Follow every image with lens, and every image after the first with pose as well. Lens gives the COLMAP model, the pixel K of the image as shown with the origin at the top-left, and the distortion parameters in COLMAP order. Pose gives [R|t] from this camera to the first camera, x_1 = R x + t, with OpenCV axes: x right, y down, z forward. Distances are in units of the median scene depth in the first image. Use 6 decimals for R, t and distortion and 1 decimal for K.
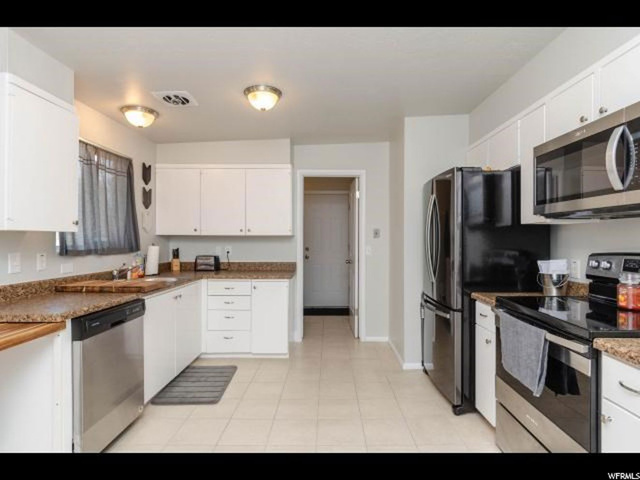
lens RADIAL K [[339.2, 0, 328.0], [0, 339.2, 240.6], [0, 0, 1]] dist [-0.003092, -0.000734]
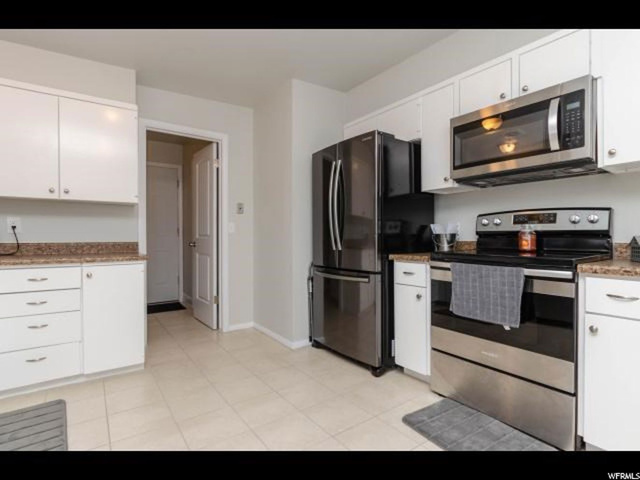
lens RADIAL K [[316.8, 0, 318.5], [0, 316.8, 243.7], [0, 0, 1]] dist [-0.013465, -0.001166]
pose [[0.806844, -0.014942, 0.590575, -0.239926], [0.007074, 0.999853, 0.015632, 0.077825], [-0.590722, -0.008435, 0.806831, 0.264438]]
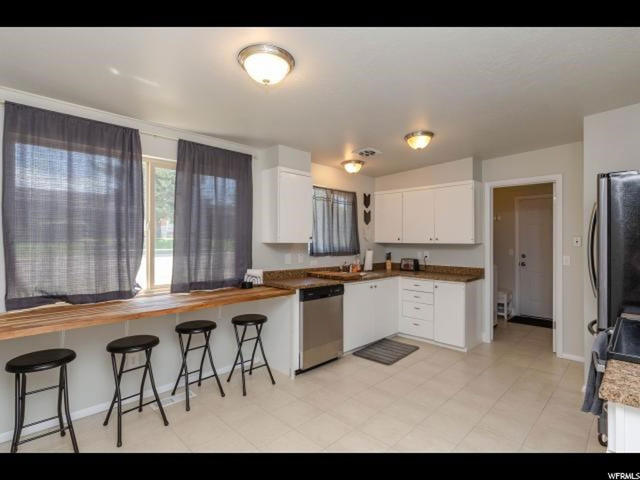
lens RADIAL K [[316.8, 0, 323.7], [0, 316.8, 240.1], [0, 0, 1]] dist [-0.013465, -0.001166]
pose [[0.707235, -0.000753, -0.706978, 0.334221], [-0.006556, 0.999949, -0.007623, -0.019338], [0.706948, 0.010027, 0.707195, -0.095809]]
